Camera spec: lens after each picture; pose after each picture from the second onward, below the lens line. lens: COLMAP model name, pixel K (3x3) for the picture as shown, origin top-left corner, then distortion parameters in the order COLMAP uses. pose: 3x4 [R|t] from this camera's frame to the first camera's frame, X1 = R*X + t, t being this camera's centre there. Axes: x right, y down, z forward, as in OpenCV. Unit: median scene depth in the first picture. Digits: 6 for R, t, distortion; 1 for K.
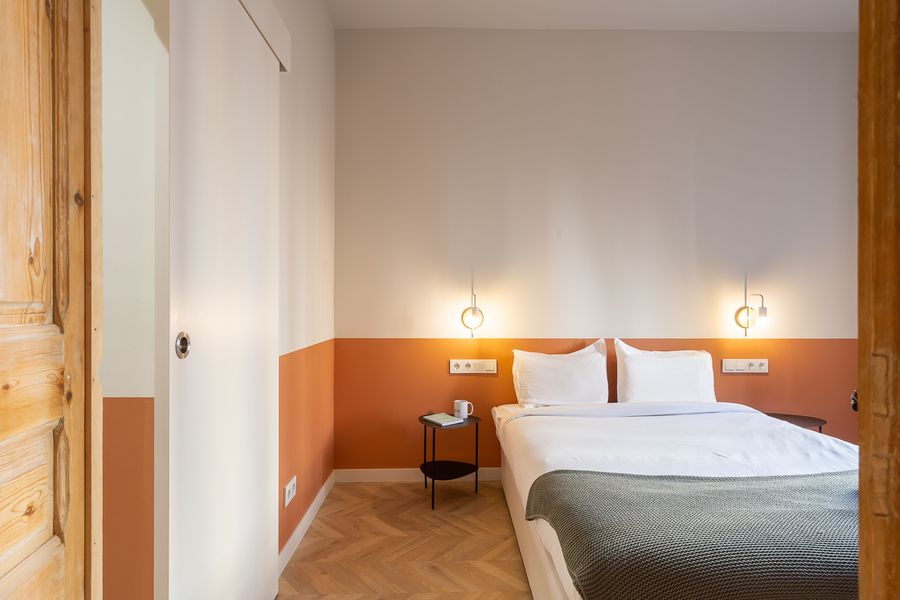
lens RADIAL K [[498.0, 0, 452.4], [0, 498.0, 305.7], [0, 0, 1]] dist [0.005041, 0.001452]
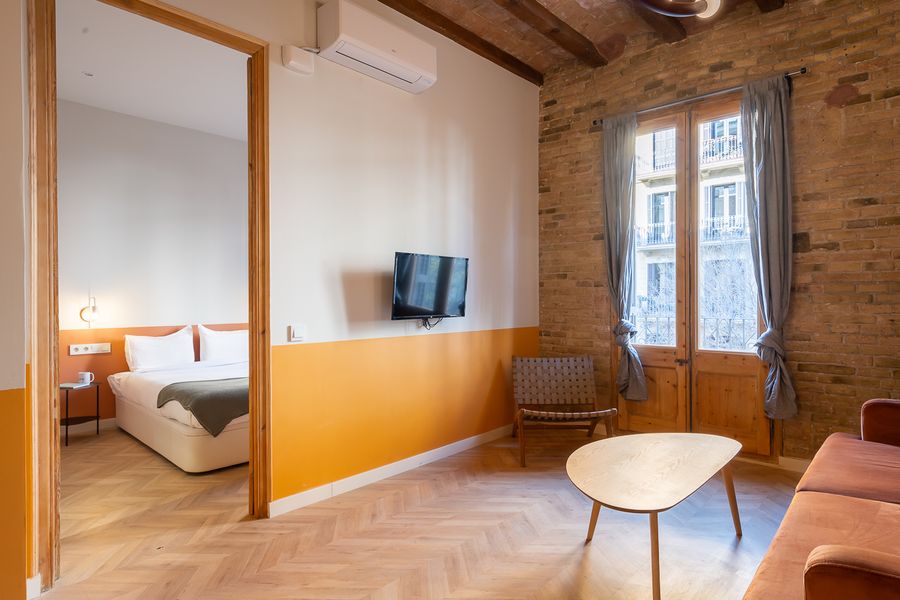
lens RADIAL K [[498.0, 0, 452.9], [0, 498.0, 302.0], [0, 0, 1]] dist [0.005041, 0.001452]
pose [[0.695491, -0.011118, 0.718449, -0.269908], [0.009949, 0.999933, 0.005843, -0.008271], [-0.718466, 0.003084, 0.695555, -0.744962]]
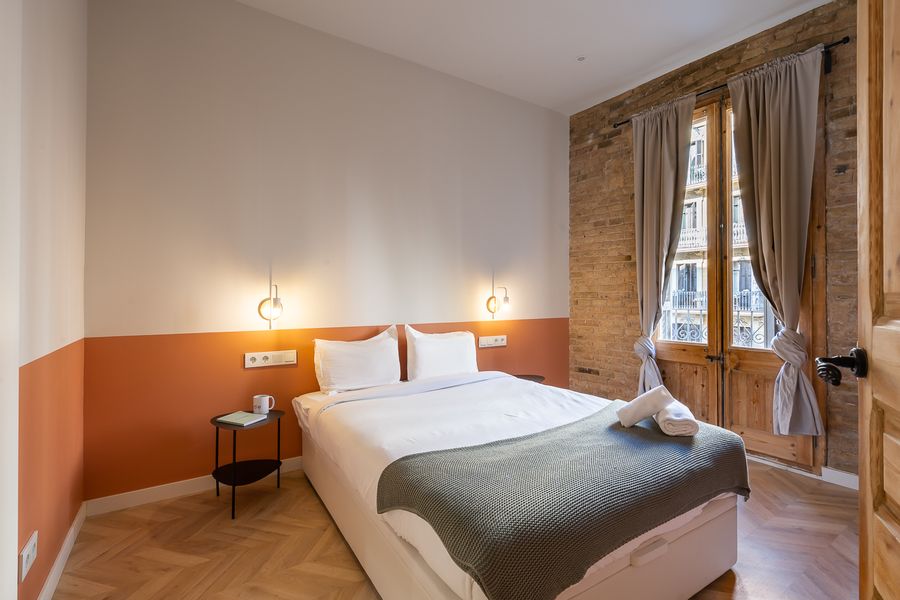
lens RADIAL K [[417.1, 0, 455.1], [0, 417.1, 293.4], [0, 0, 1]] dist [-0.000119, 0.000988]
pose [[0.850337, 0.000492, 0.526239, -0.086531], [0.002436, 0.999985, -0.004871, -0.001423], [-0.526234, 0.005424, 0.850323, 0.116968]]
